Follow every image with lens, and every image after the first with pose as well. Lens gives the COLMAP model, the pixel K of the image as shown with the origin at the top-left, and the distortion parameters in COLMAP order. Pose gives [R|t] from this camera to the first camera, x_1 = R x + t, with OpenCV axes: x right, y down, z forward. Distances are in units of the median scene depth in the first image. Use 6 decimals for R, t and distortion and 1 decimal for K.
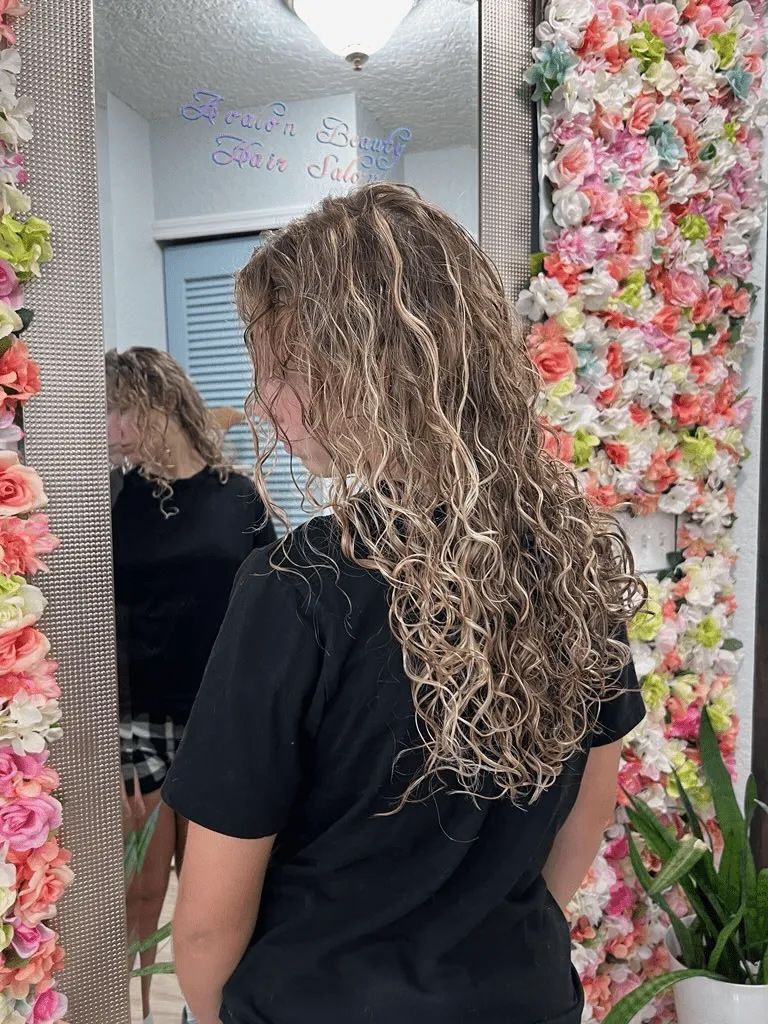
lens RADIAL K [[775.8, 0, 380.4], [0, 775.8, 511.4], [0, 0, 1]] dist [0.034865, -0.045883]
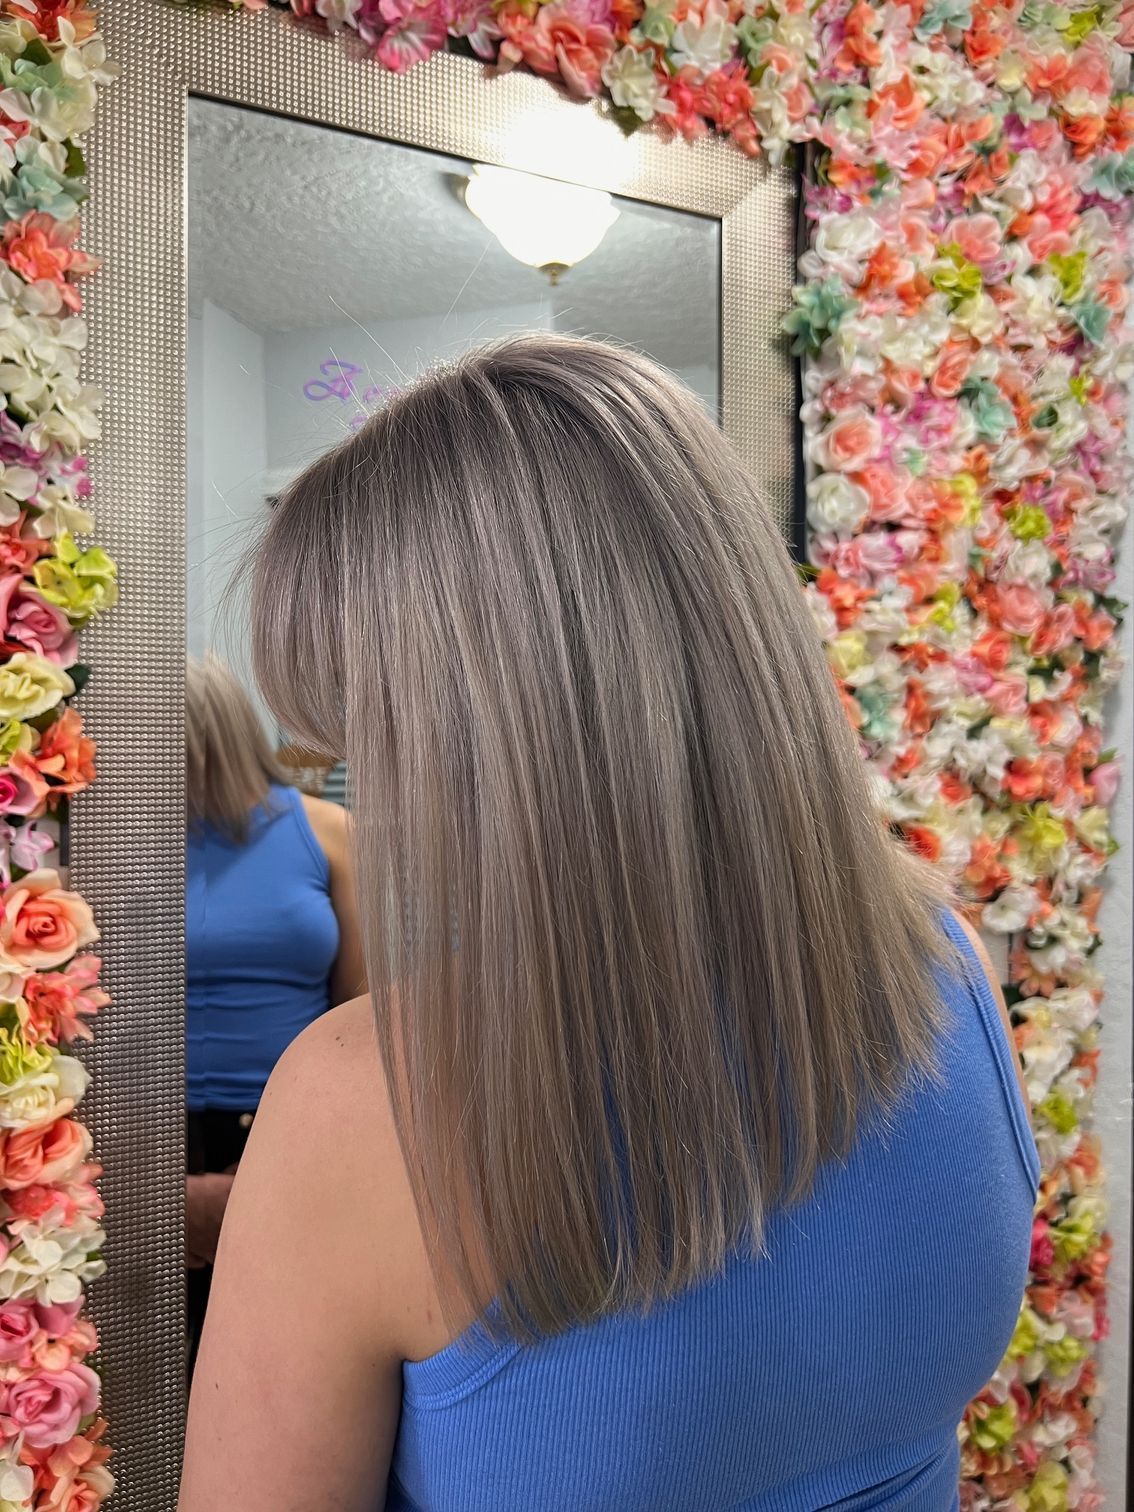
lens RADIAL K [[1145.6, 0, 554.1], [0, 1145.6, 759.5], [0, 0, 1]] dist [0.034865, -0.045883]
pose [[0.999455, 0.012340, -0.030629, 0.011036], [-0.014548, 0.997228, -0.072966, -0.071505], [0.029644, 0.073372, 0.996864, -0.027234]]
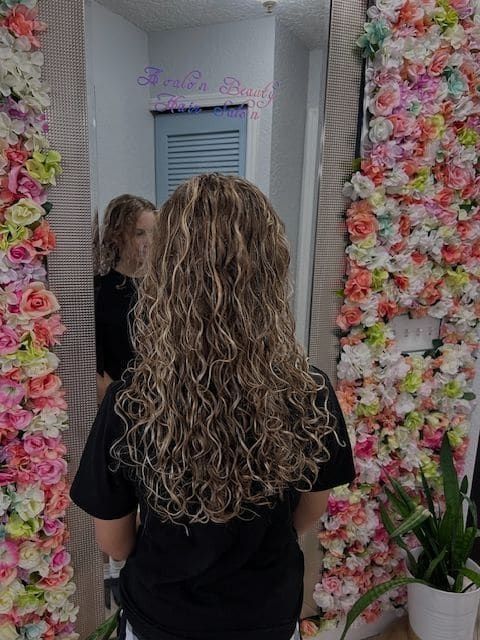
lens RADIAL K [[484.9, 0, 239.9], [0, 484.9, 320.7], [0, 0, 1]] dist [0.034865, -0.045883]
pose [[0.989587, 0.068845, -0.126403, 0.103588], [-0.050918, 0.988849, 0.139944, -0.119052], [0.134628, -0.132051, 0.982058, -0.059472]]
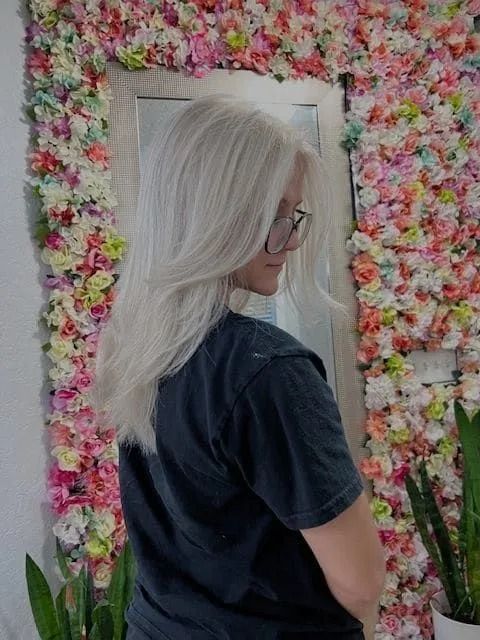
lens RADIAL K [[484.9, 0, 233.8], [0, 484.9, 318.2], [0, 0, 1]] dist [0.034865, -0.045883]
pose [[0.969835, -0.058047, -0.236749, 0.169143], [0.037269, 0.995124, -0.091318, 0.017582], [0.240895, 0.079740, 0.967270, -0.241280]]
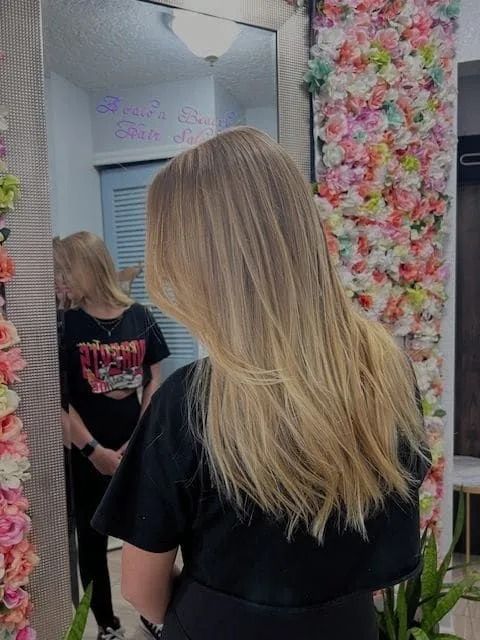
lens RADIAL K [[484.9, 0, 239.4], [0, 484.9, 318.5], [0, 0, 1]] dist [0.034865, -0.045883]
pose [[0.999829, -0.013292, -0.012890, 0.047621], [0.013269, 0.999910, -0.001908, -0.037138], [0.012914, 0.001737, 0.999915, -0.041515]]
